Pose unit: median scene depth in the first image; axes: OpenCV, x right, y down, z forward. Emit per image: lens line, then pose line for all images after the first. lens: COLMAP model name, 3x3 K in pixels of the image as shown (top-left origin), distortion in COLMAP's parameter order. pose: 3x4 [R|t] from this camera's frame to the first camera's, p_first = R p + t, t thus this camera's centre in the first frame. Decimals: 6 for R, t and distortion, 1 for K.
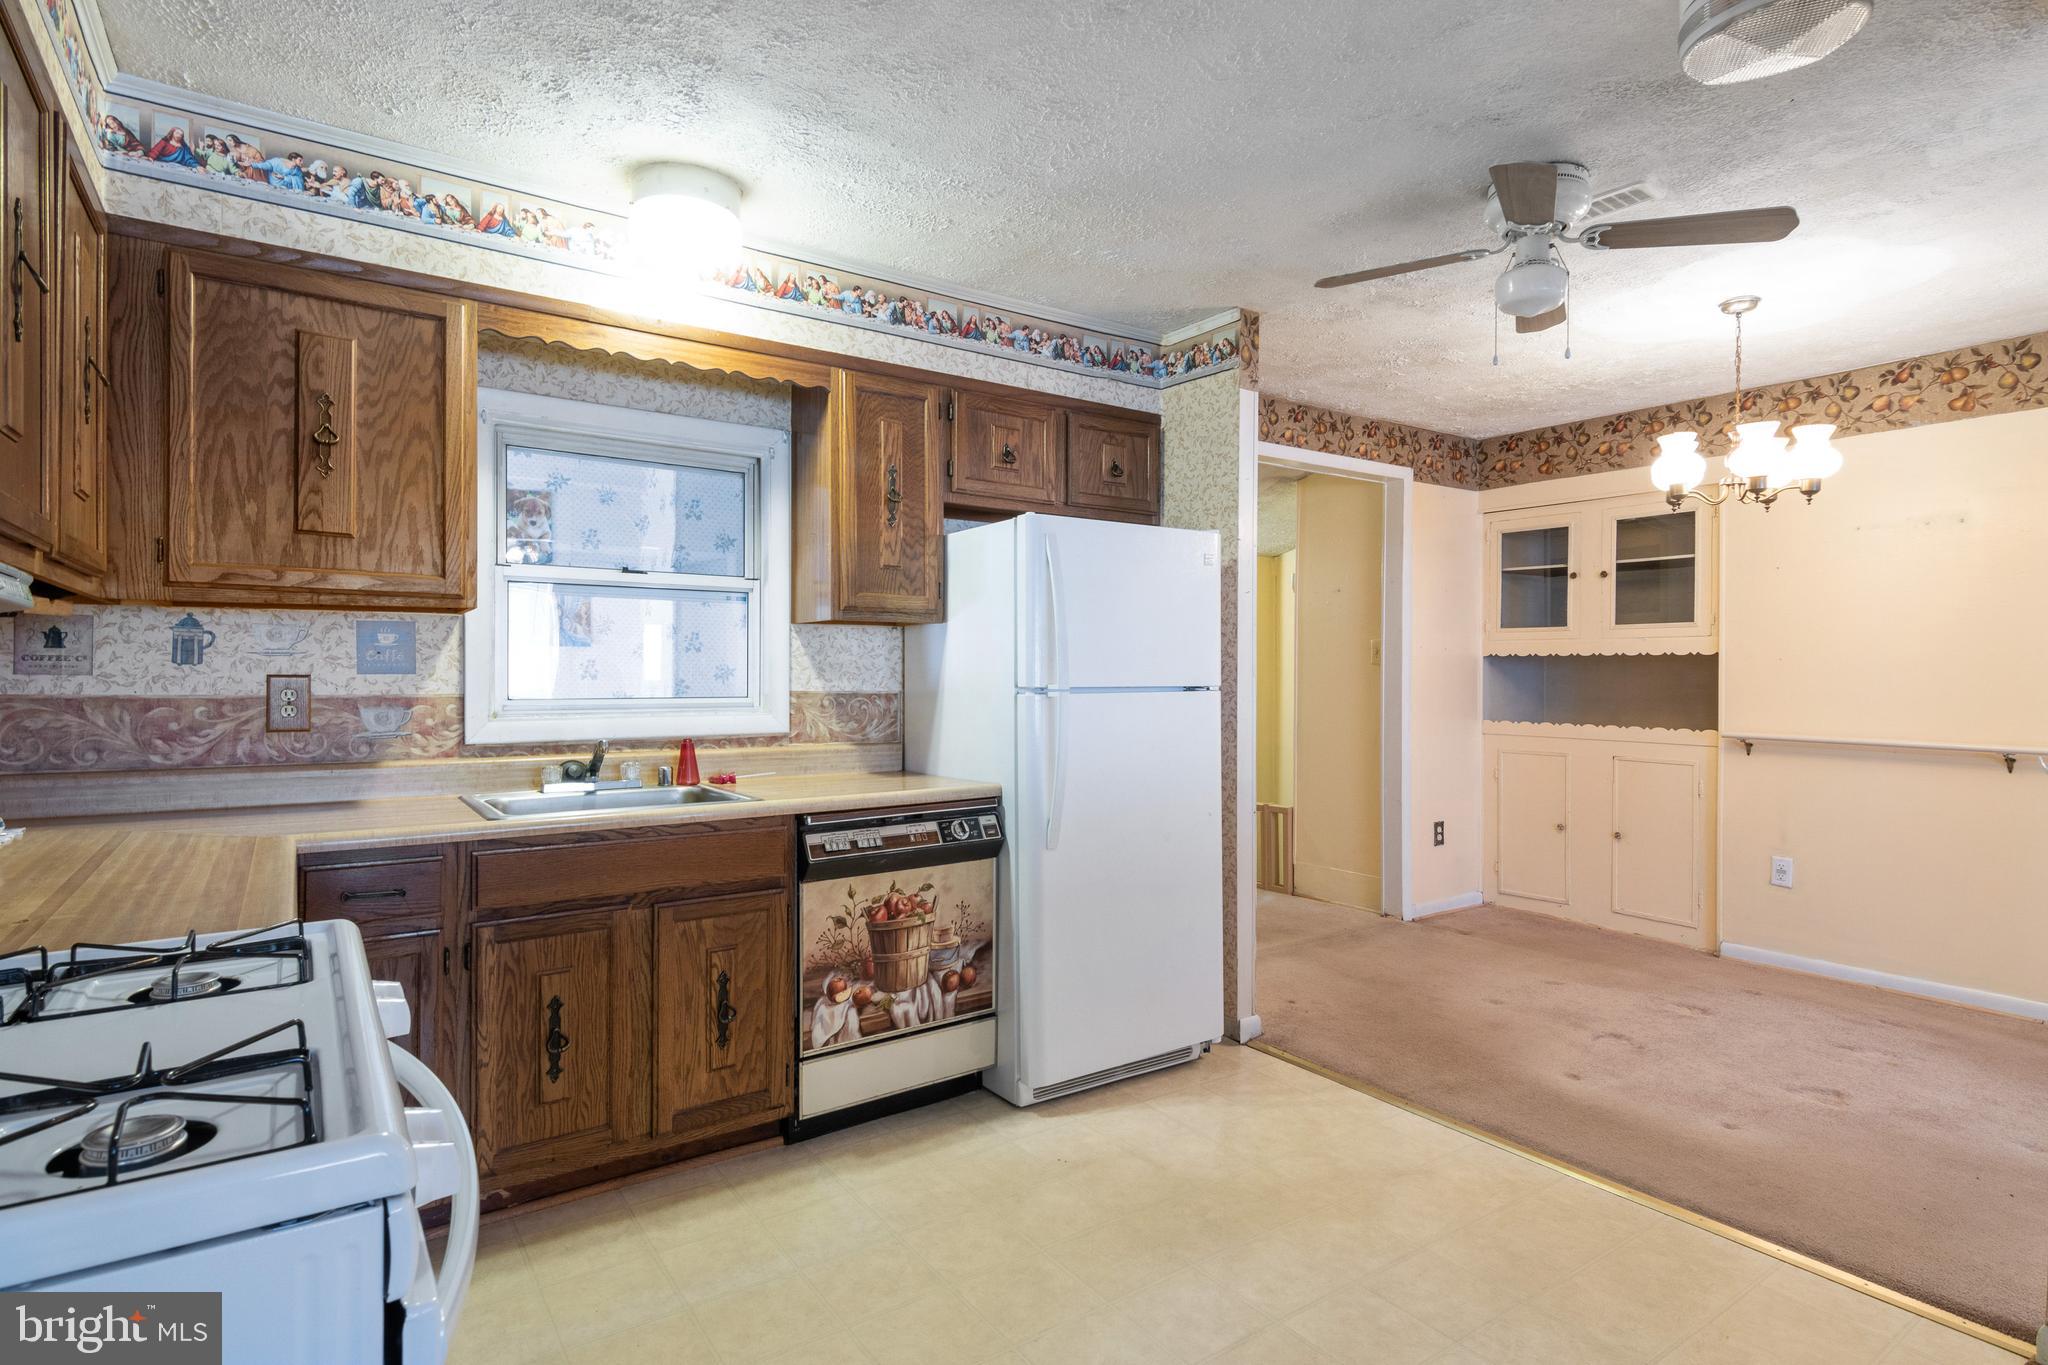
lens RADIAL K [[1014.0, 0, 1017.9], [0, 1014.0, 676.1], [0, 0, 1]] dist [0.004238, -0.000847]
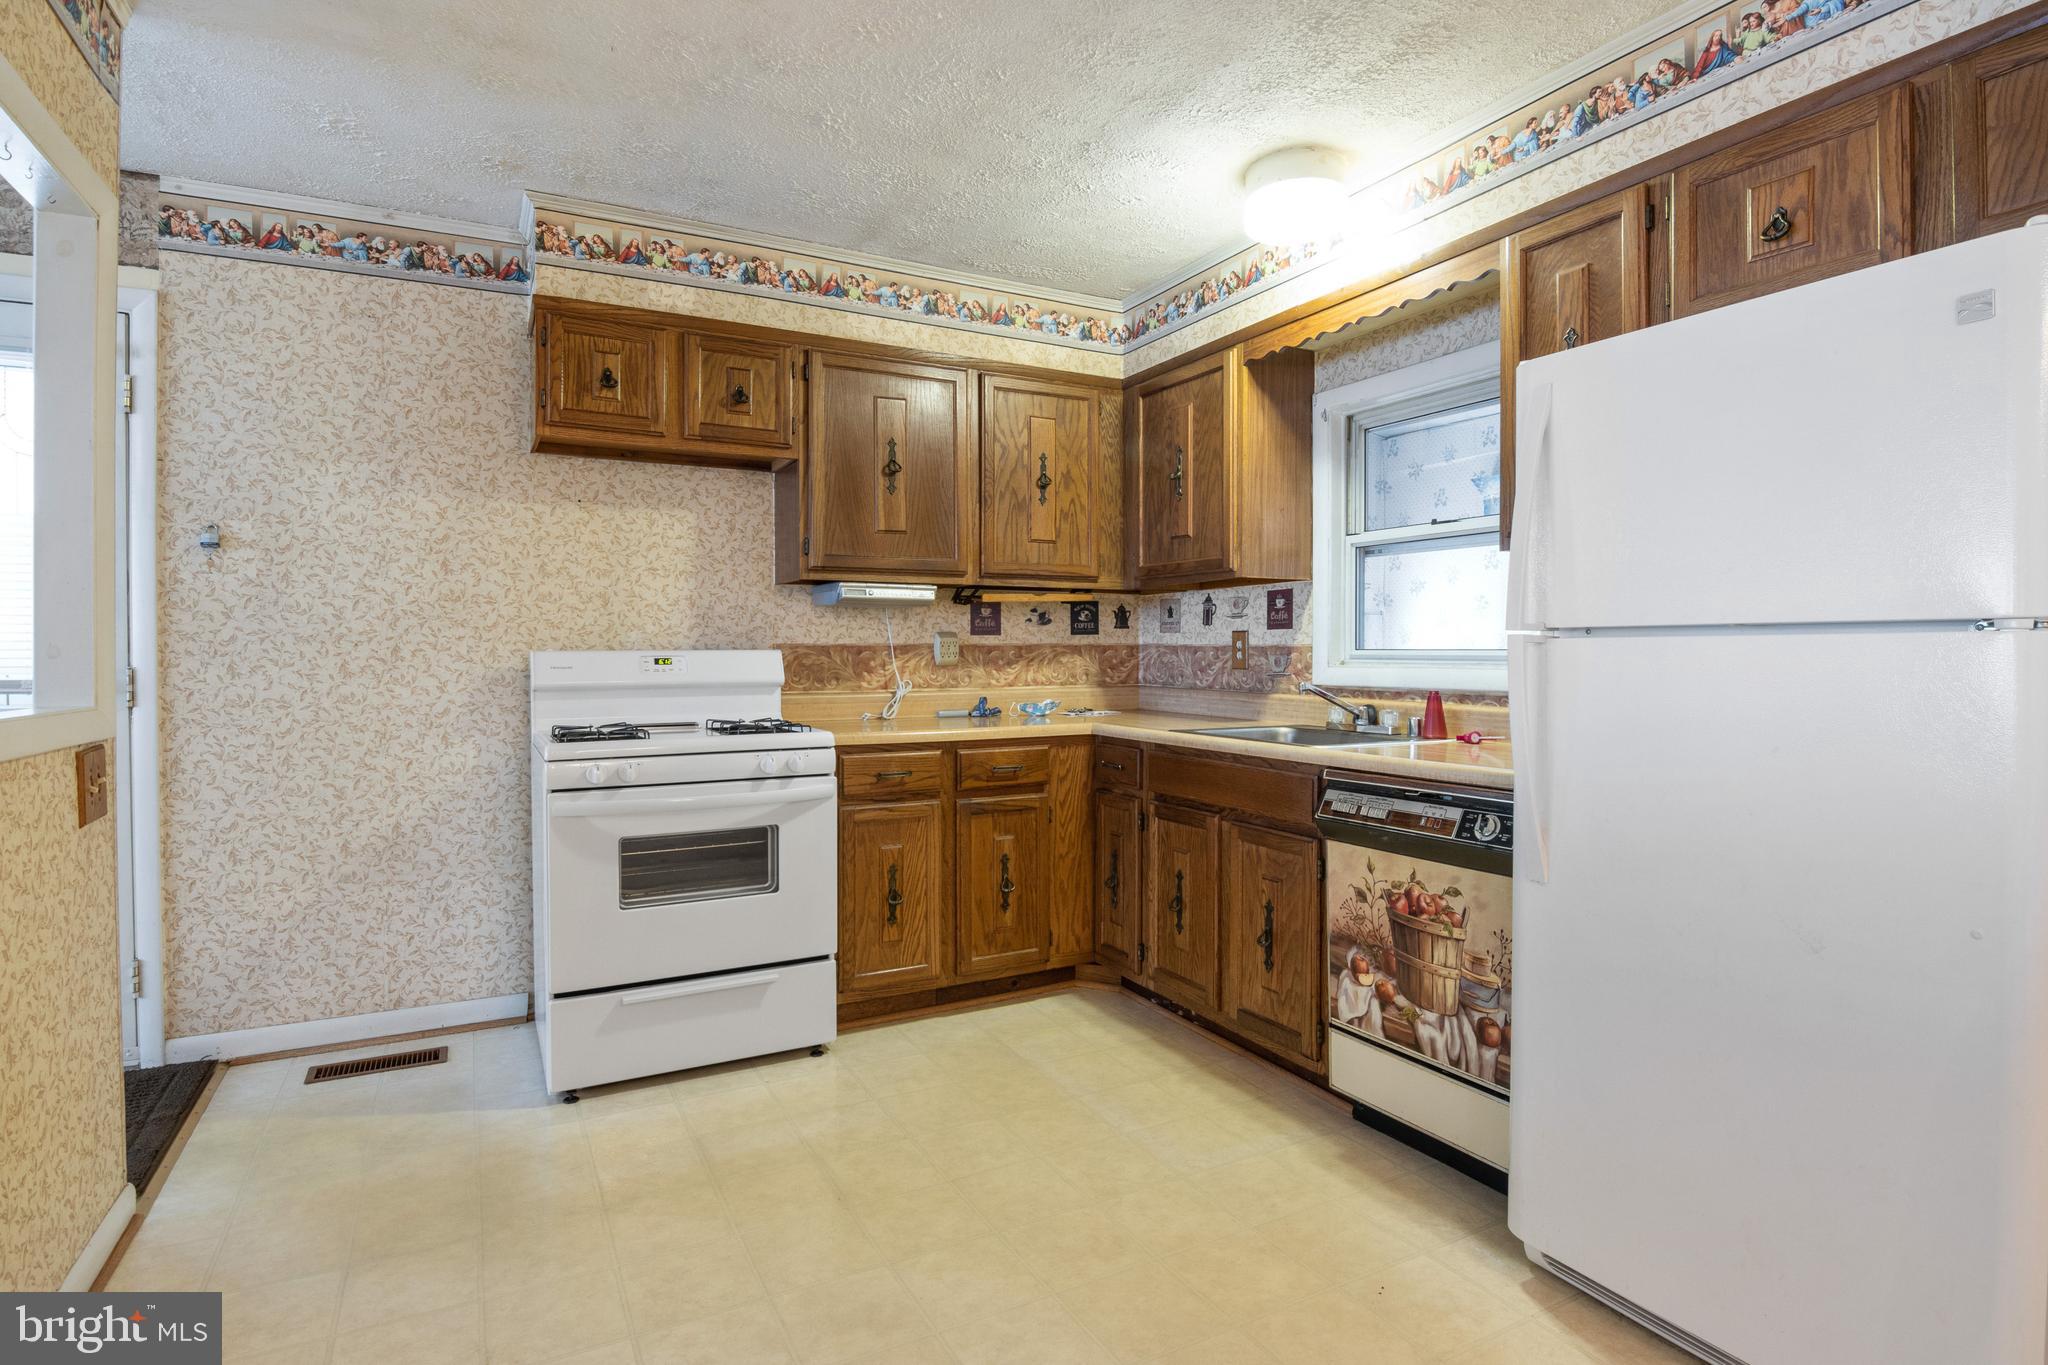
lens RADIAL K [[1012.0, 0, 1033.5], [0, 1012.0, 659.0], [0, 0, 1]] dist [-0.008582, -0.013017]
pose [[-0.092113, 0.007184, -0.995723, 0.733355], [-0.001833, 0.999971, 0.007384, 0.027743], [0.995747, 0.002505, -0.092097, 0.788423]]
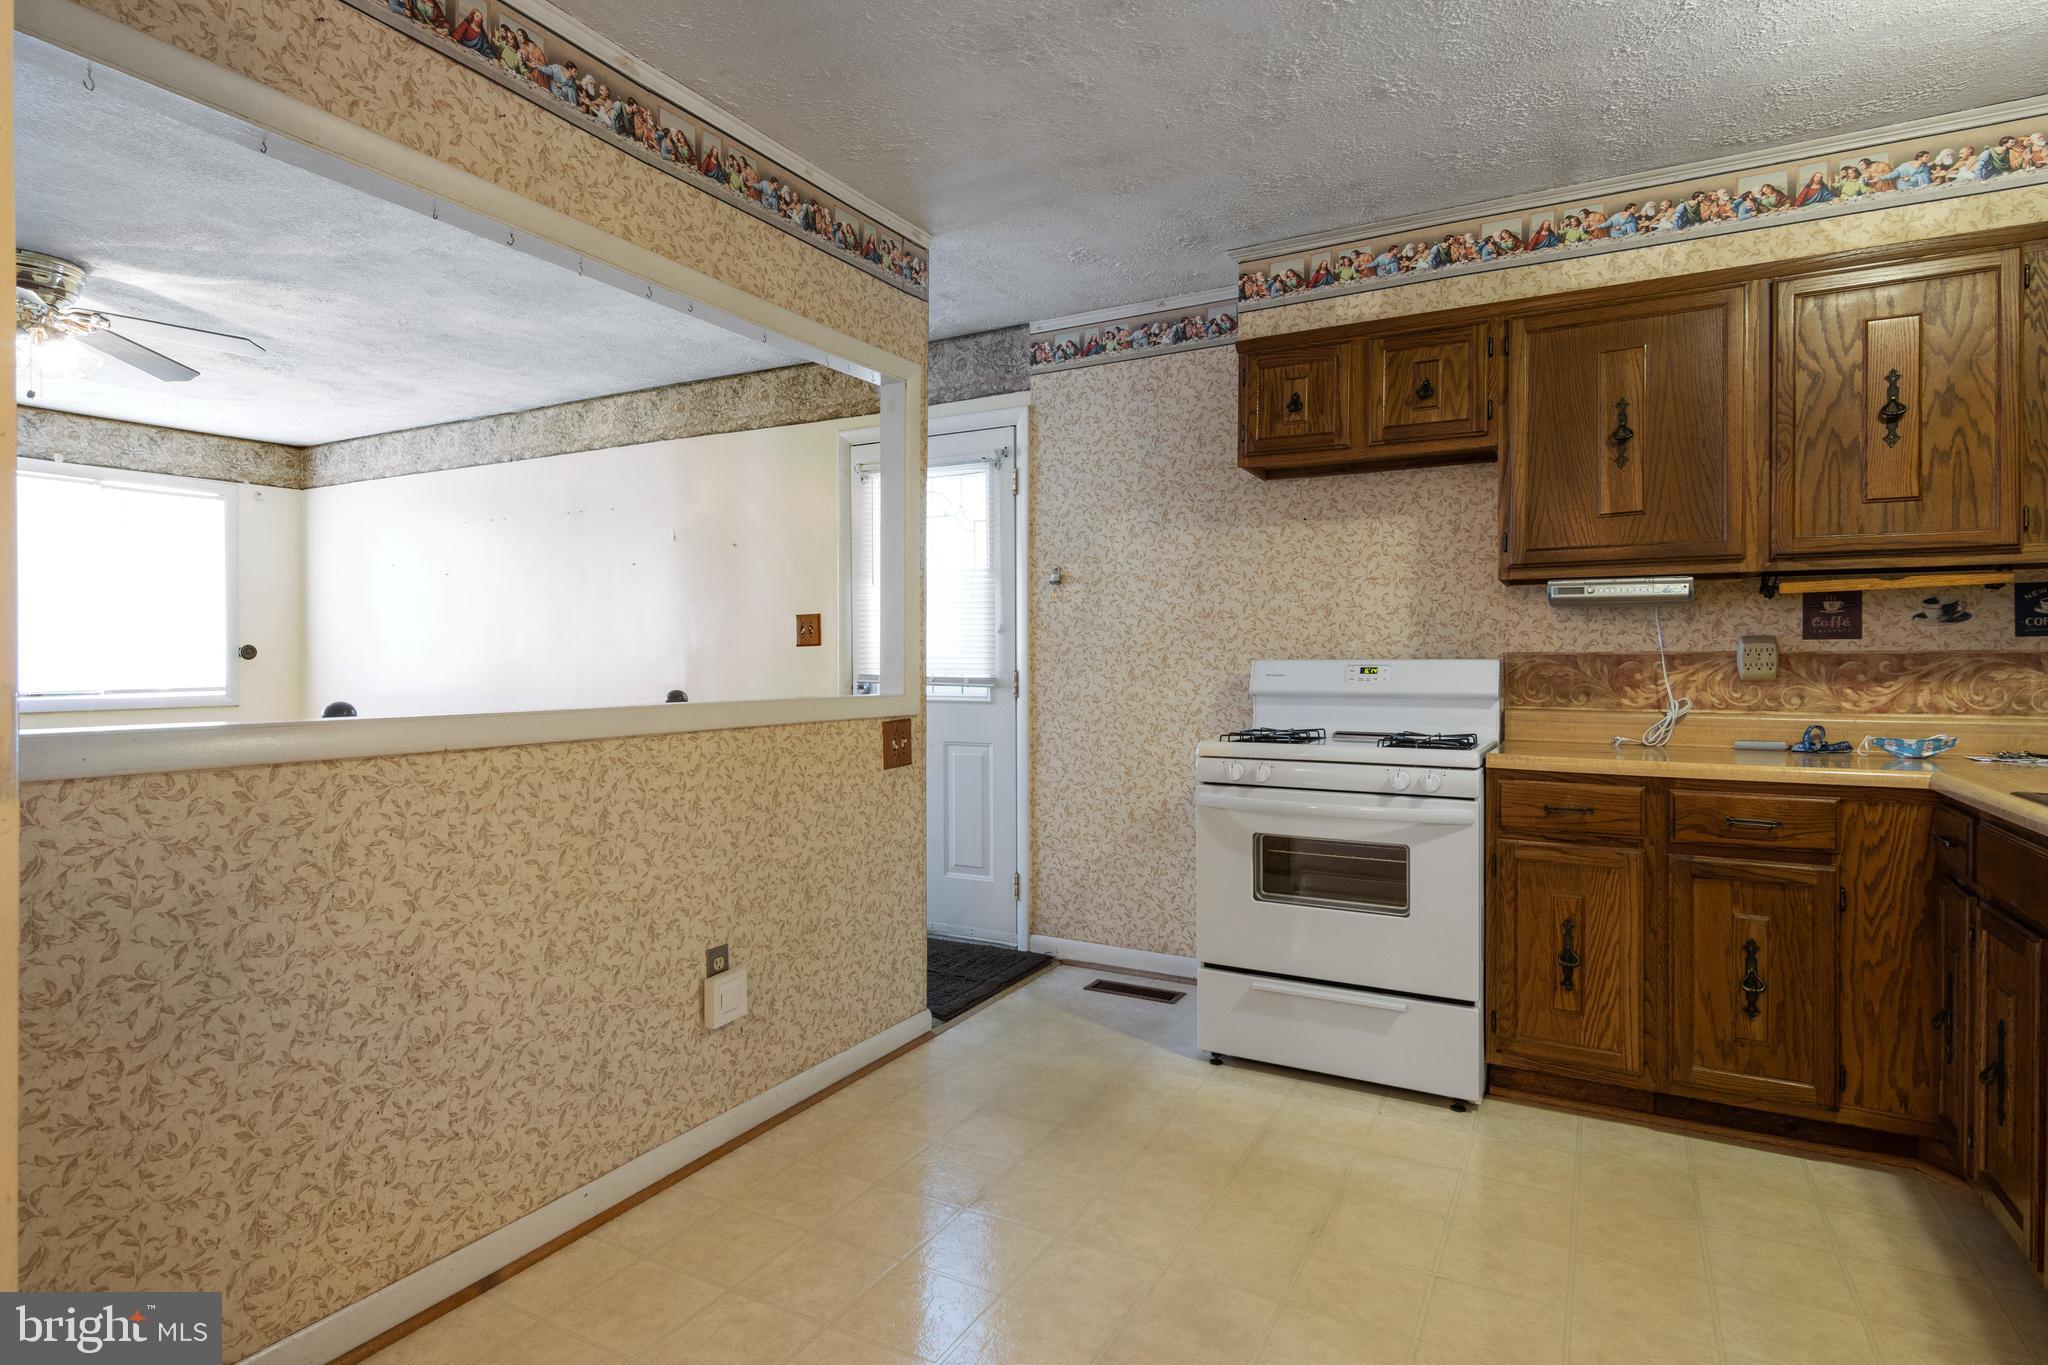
lens RADIAL K [[1070.1, 0, 1041.4], [0, 1070.1, 666.7], [0, 0, 1]] dist [0.003095, -0.001504]
pose [[-0.884506, 0.000436, -0.466529, 0.518811], [-0.004119, 0.999953, 0.008746, 0.026263], [0.466511, 0.009657, -0.884462, 1.178146]]
